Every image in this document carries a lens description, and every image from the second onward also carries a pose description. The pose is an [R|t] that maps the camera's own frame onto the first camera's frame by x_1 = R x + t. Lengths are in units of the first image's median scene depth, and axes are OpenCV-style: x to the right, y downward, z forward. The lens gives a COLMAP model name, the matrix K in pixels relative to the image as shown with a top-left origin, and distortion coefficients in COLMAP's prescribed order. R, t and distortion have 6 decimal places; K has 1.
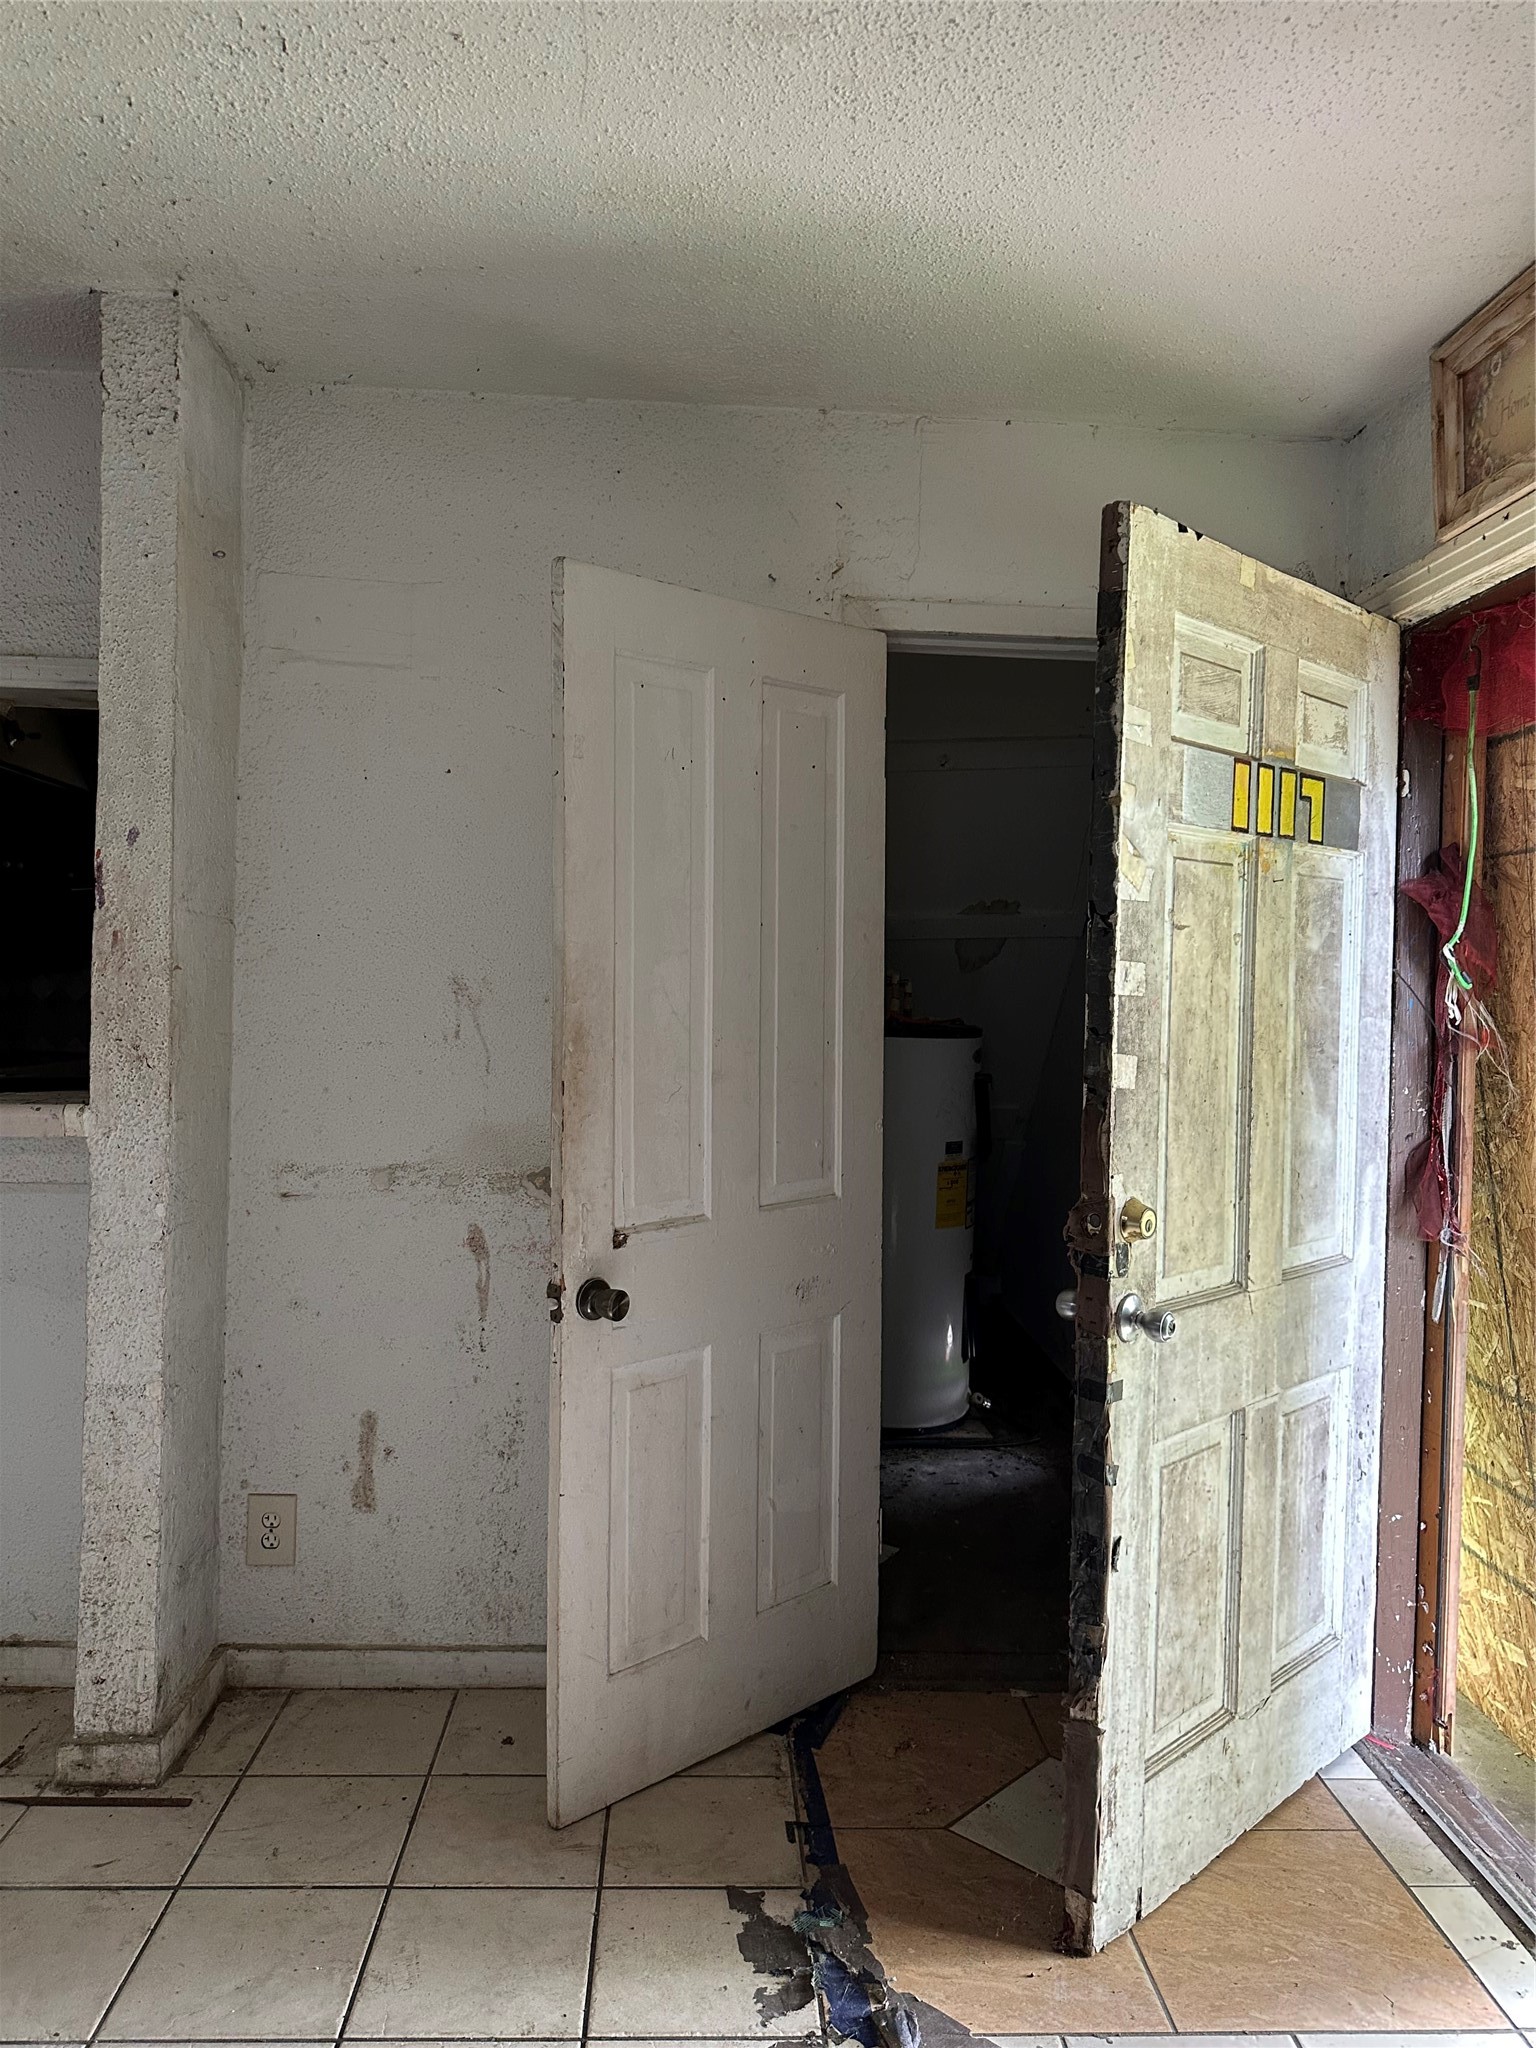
lens RADIAL K [[1451.1, 0, 771.8], [0, 1451.1, 1012.0], [0, 0, 1]] dist [-0.001981, -0.000995]
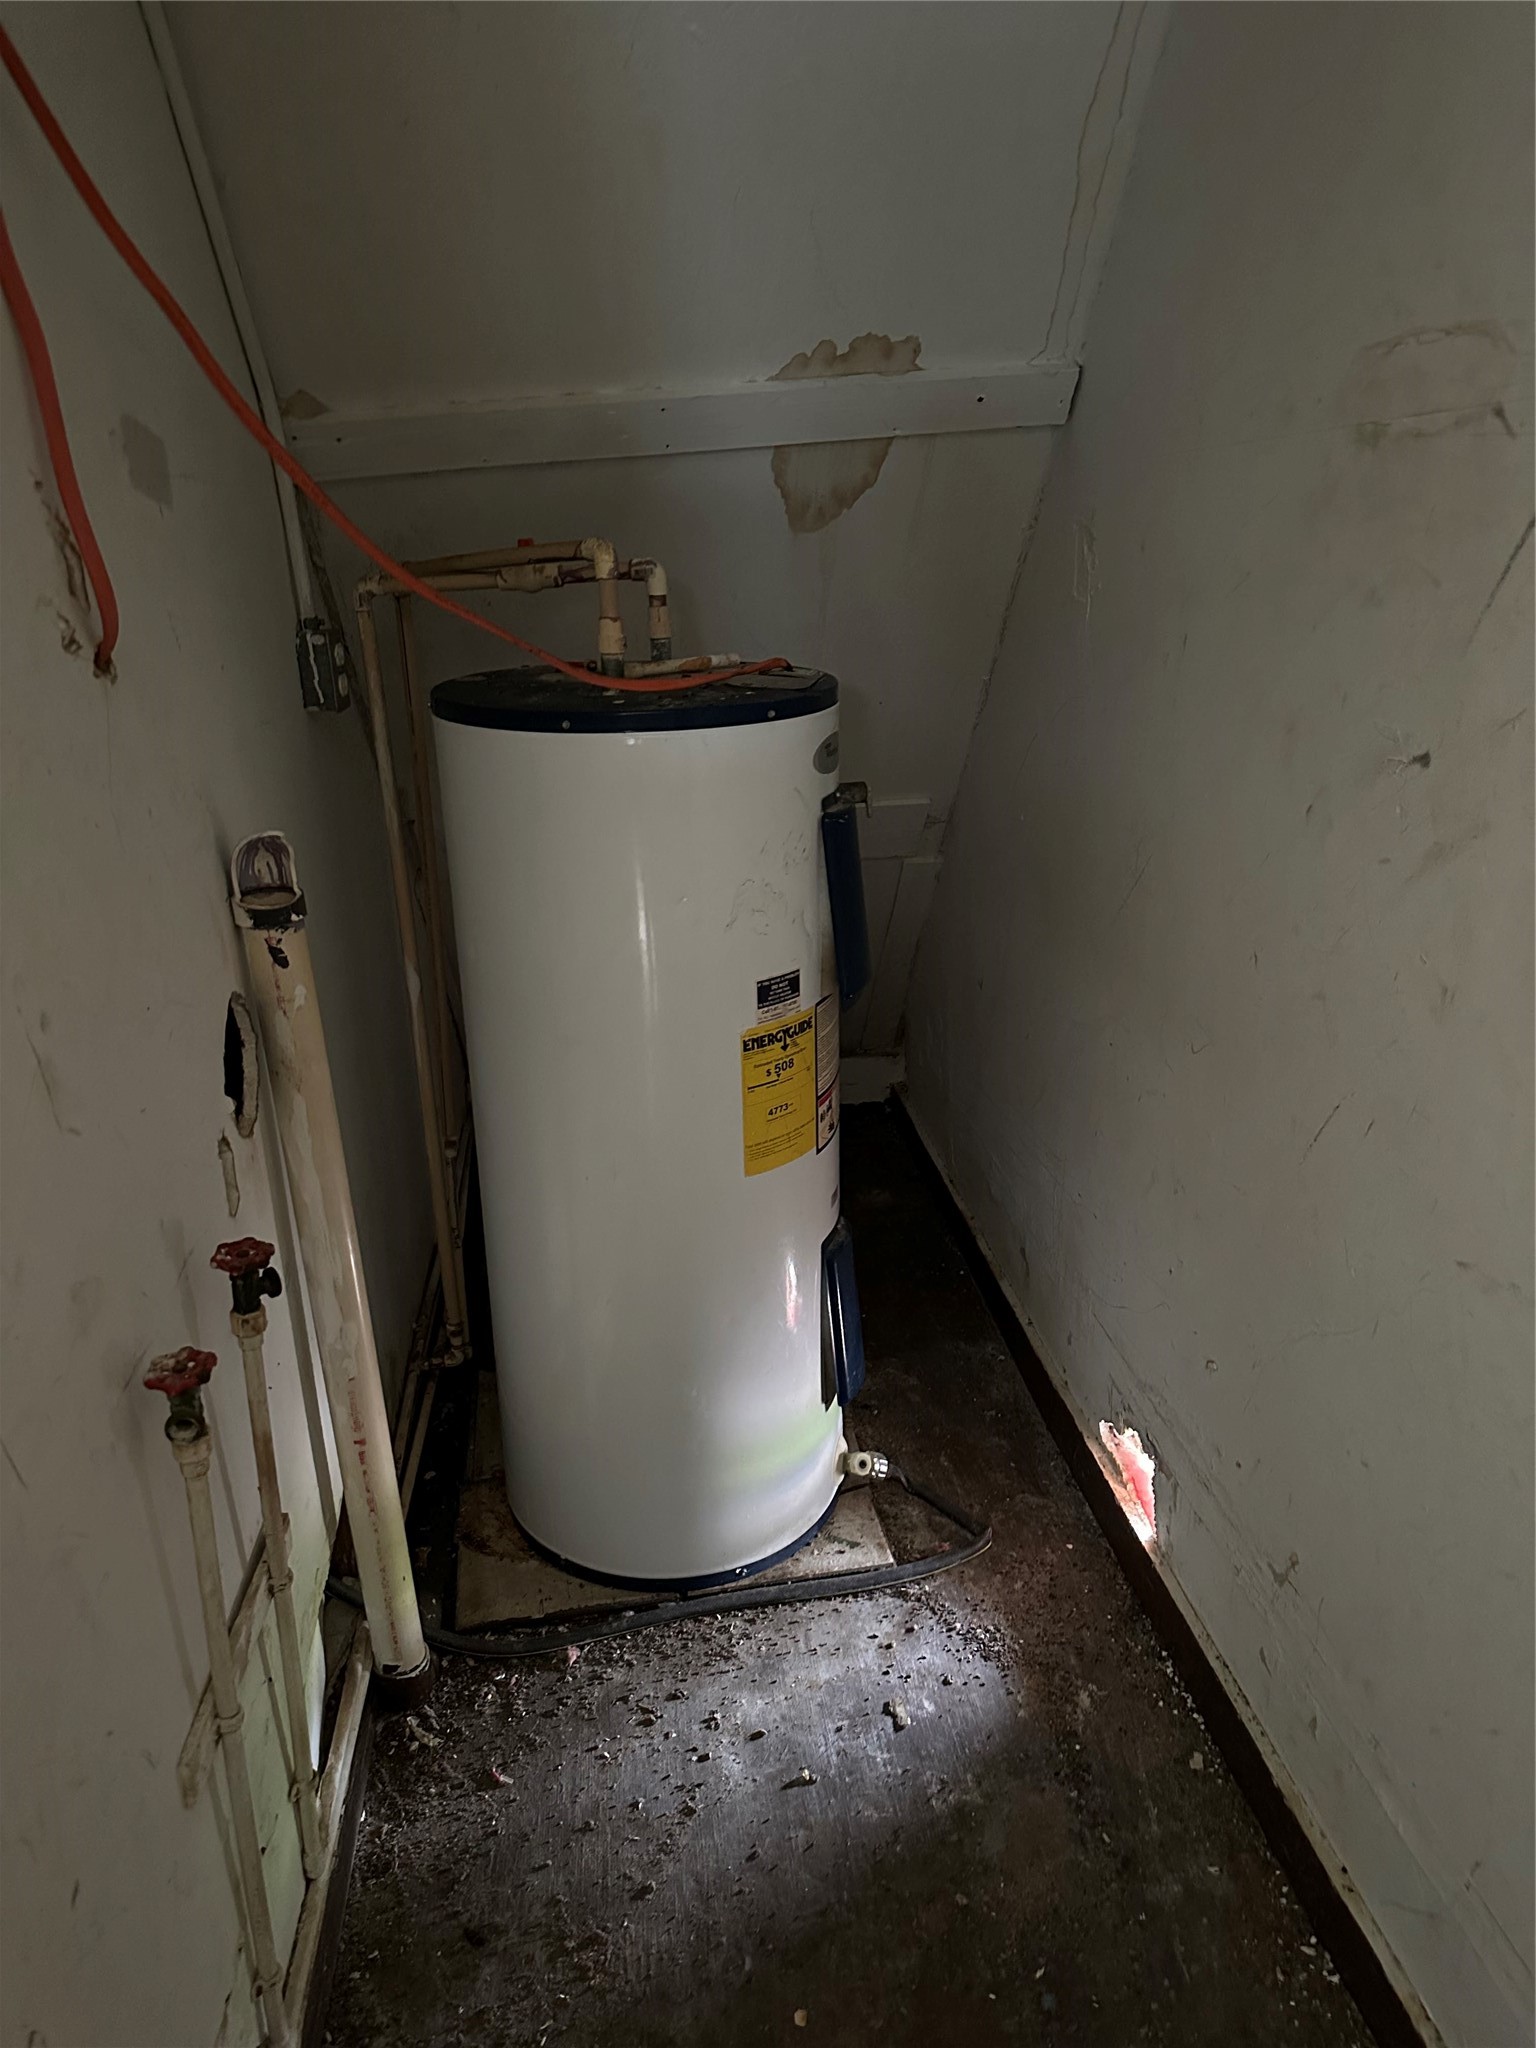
lens RADIAL K [[1414.1, 0, 764.6], [0, 1414.1, 1032.0], [0, 0, 1]] dist [0.183634, -0.417878]
pose [[0.997012, -0.068448, 0.035797, 0.105567], [0.054529, 0.951924, 0.301442, -0.016987], [-0.054709, -0.298590, 0.952812, 0.606535]]
